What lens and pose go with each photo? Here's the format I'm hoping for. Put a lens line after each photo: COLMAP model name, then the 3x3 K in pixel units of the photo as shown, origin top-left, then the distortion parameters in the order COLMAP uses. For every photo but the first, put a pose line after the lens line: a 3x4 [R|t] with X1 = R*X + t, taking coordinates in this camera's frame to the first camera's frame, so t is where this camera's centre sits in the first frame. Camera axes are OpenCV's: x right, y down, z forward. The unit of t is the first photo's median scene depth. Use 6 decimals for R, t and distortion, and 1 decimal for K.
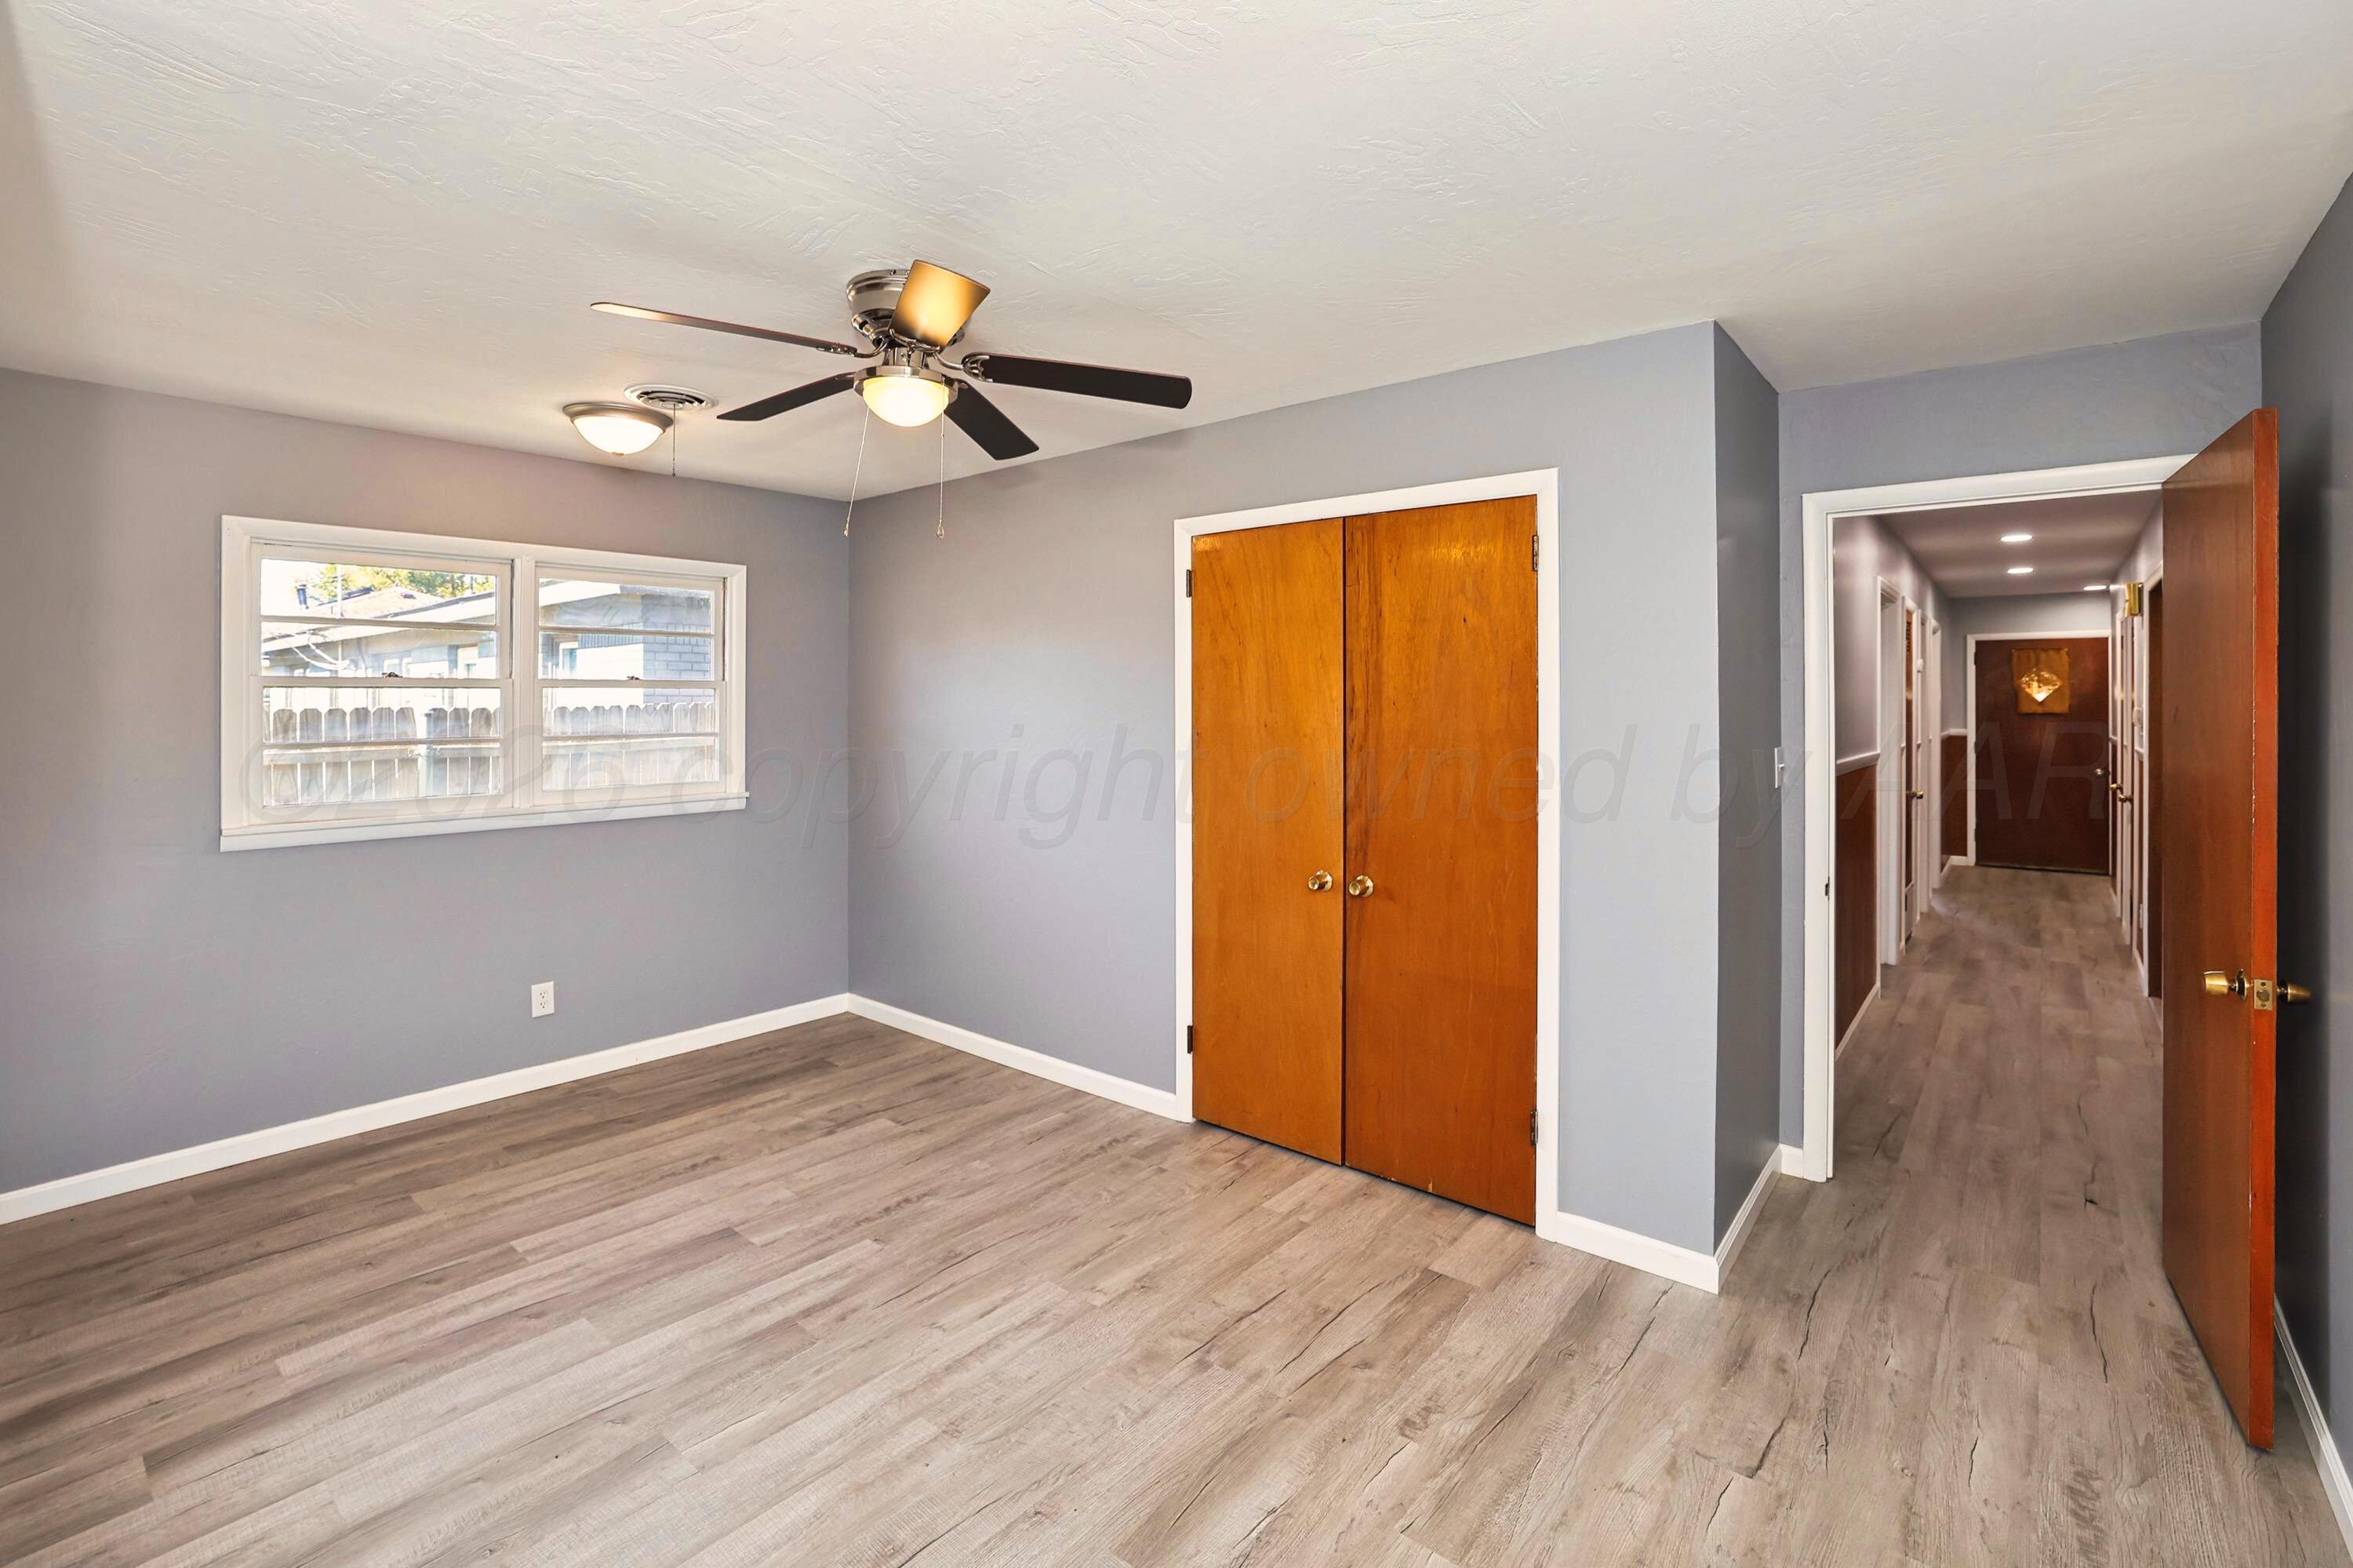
lens RADIAL K [[1062.2, 0, 1156.5], [0, 1062.2, 717.1], [0, 0, 1]] dist [-0.049358, 0.020718]
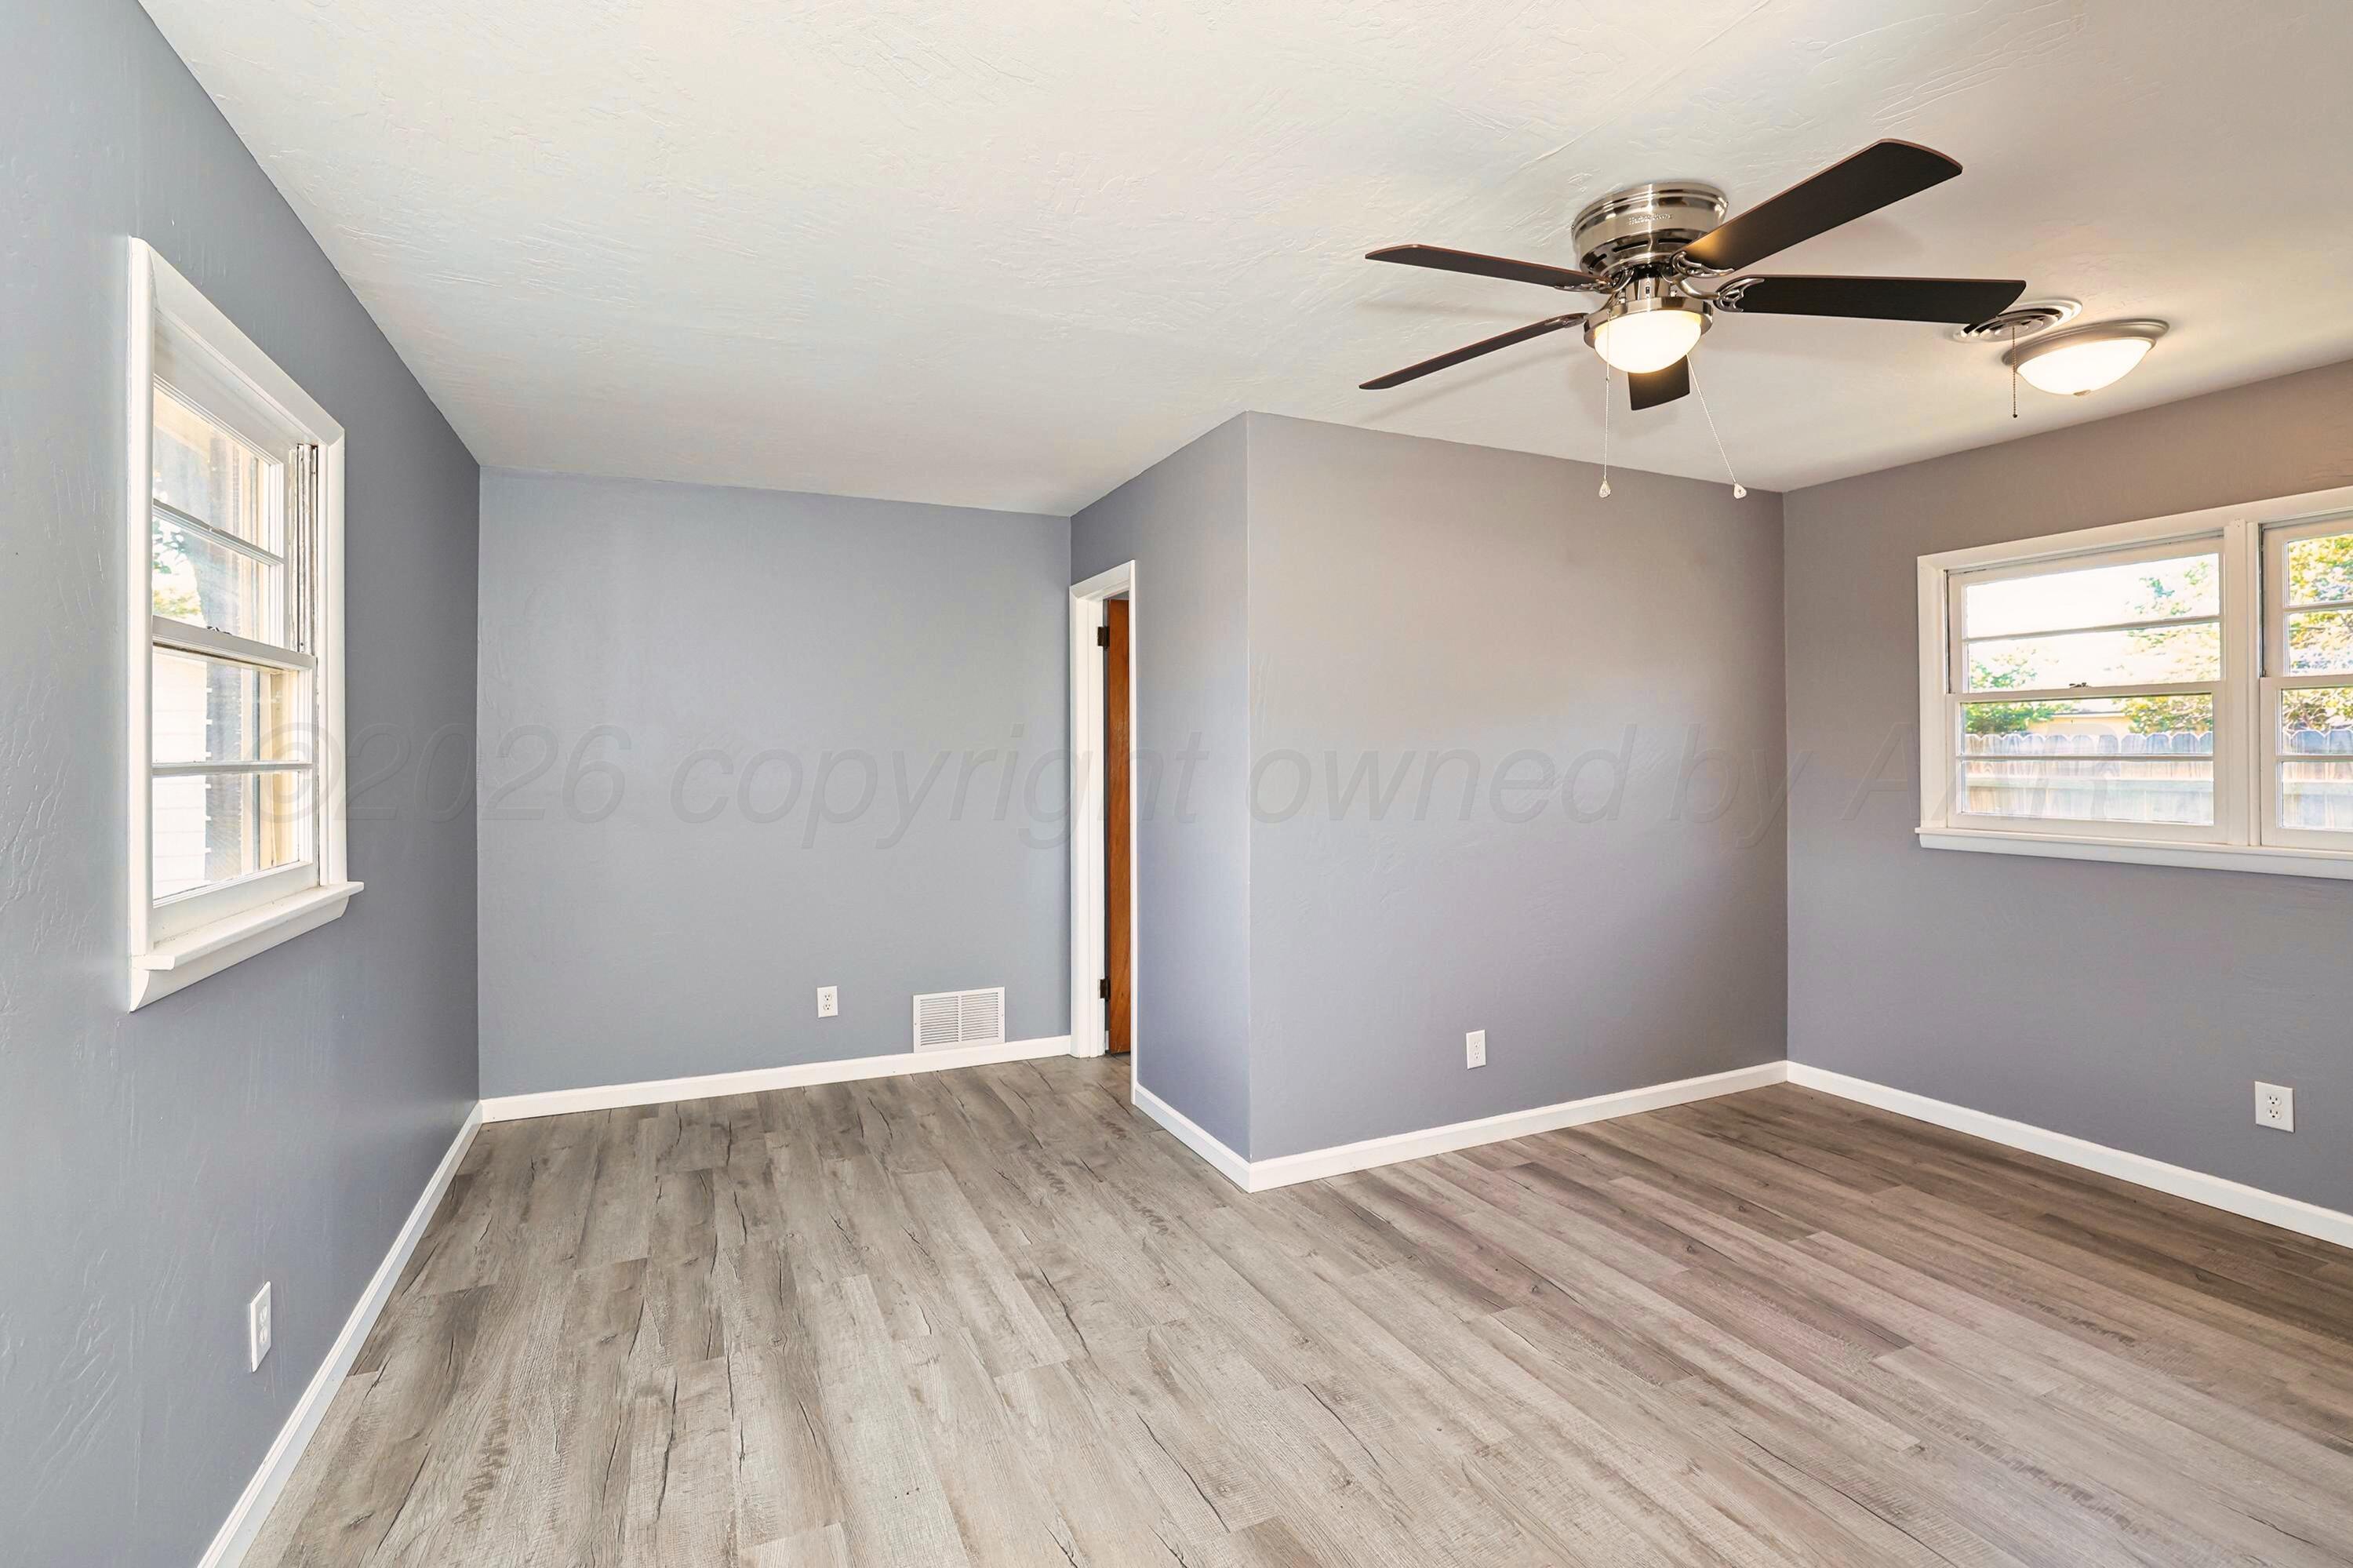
lens RADIAL K [[1062.2, 0, 1156.5], [0, 1062.2, 717.1], [0, 0, 1]] dist [-0.049358, 0.020718]
pose [[-0.430560, -0.028224, -0.902121, 0.687899], [-0.009594, 0.999598, -0.026695, 0.033938], [0.902511, -0.002839, -0.430657, 0.963364]]
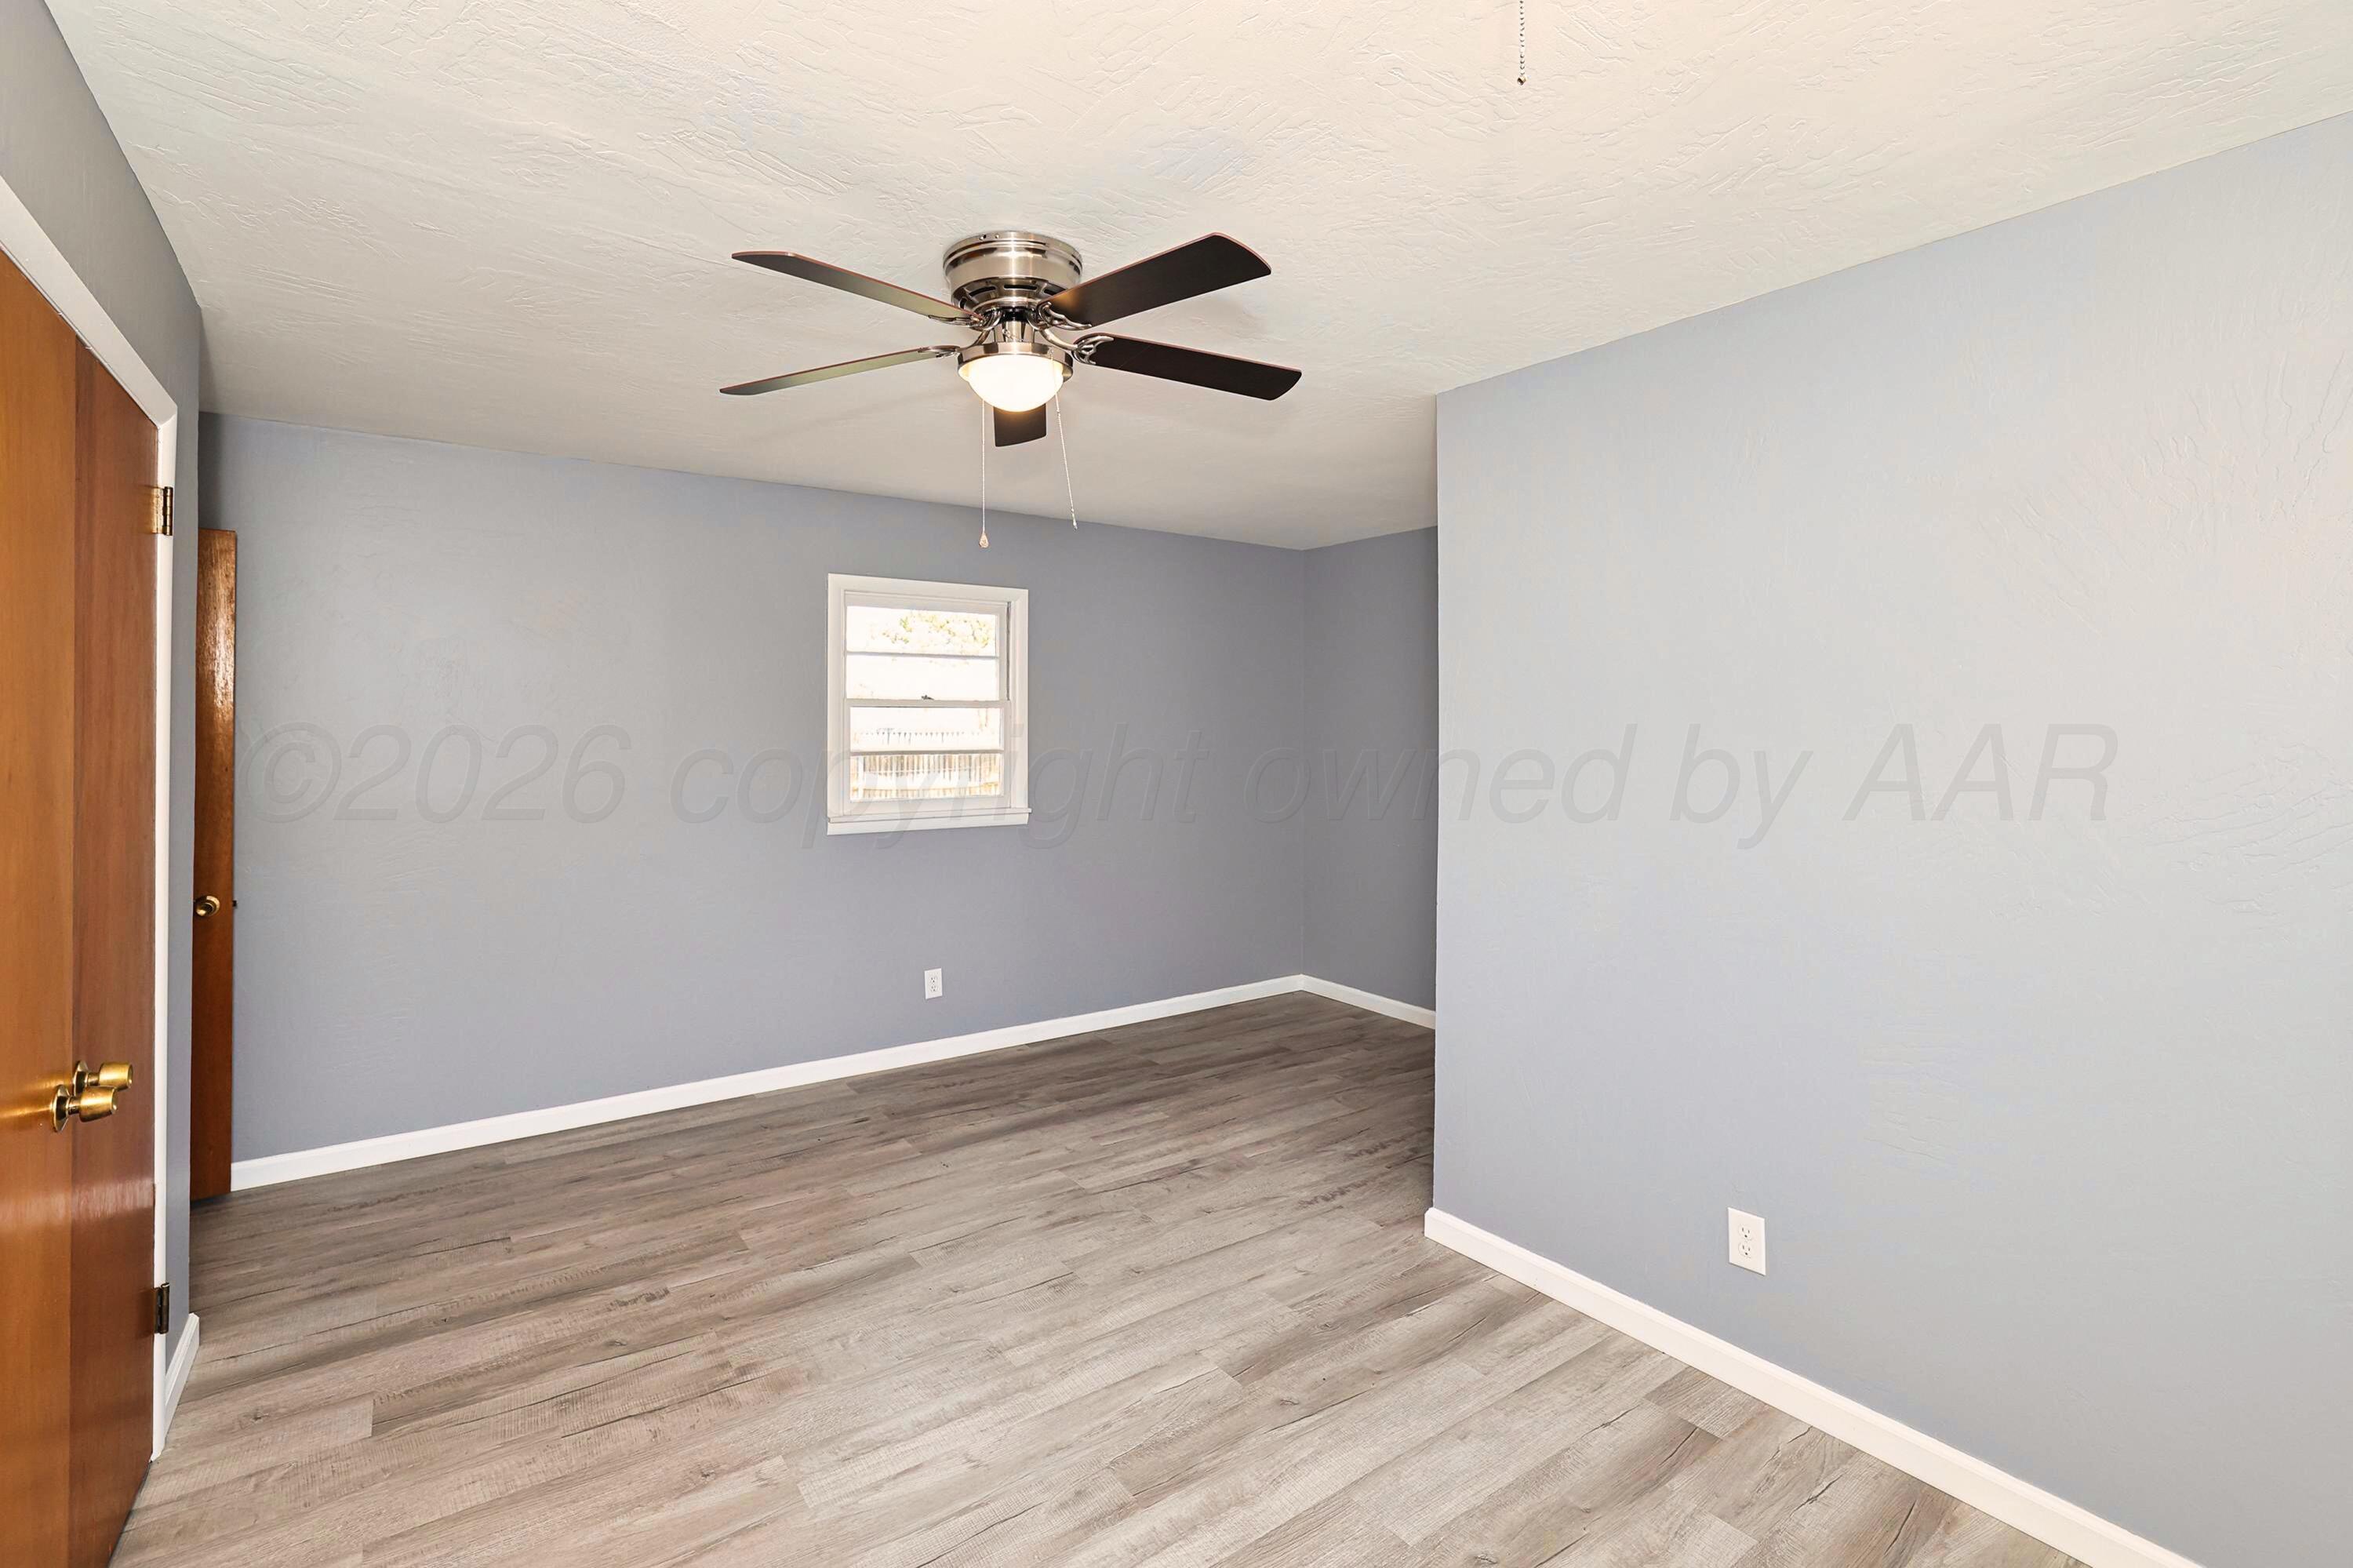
lens RADIAL K [[1062.2, 0, 1156.5], [0, 1062.2, 717.1], [0, 0, 1]] dist [-0.049358, 0.020718]
pose [[-0.970263, -0.002067, 0.242043, -0.550974], [0.000227, 0.999955, 0.009448, -0.025693], [-0.242052, 0.009222, -0.970219, 1.756463]]
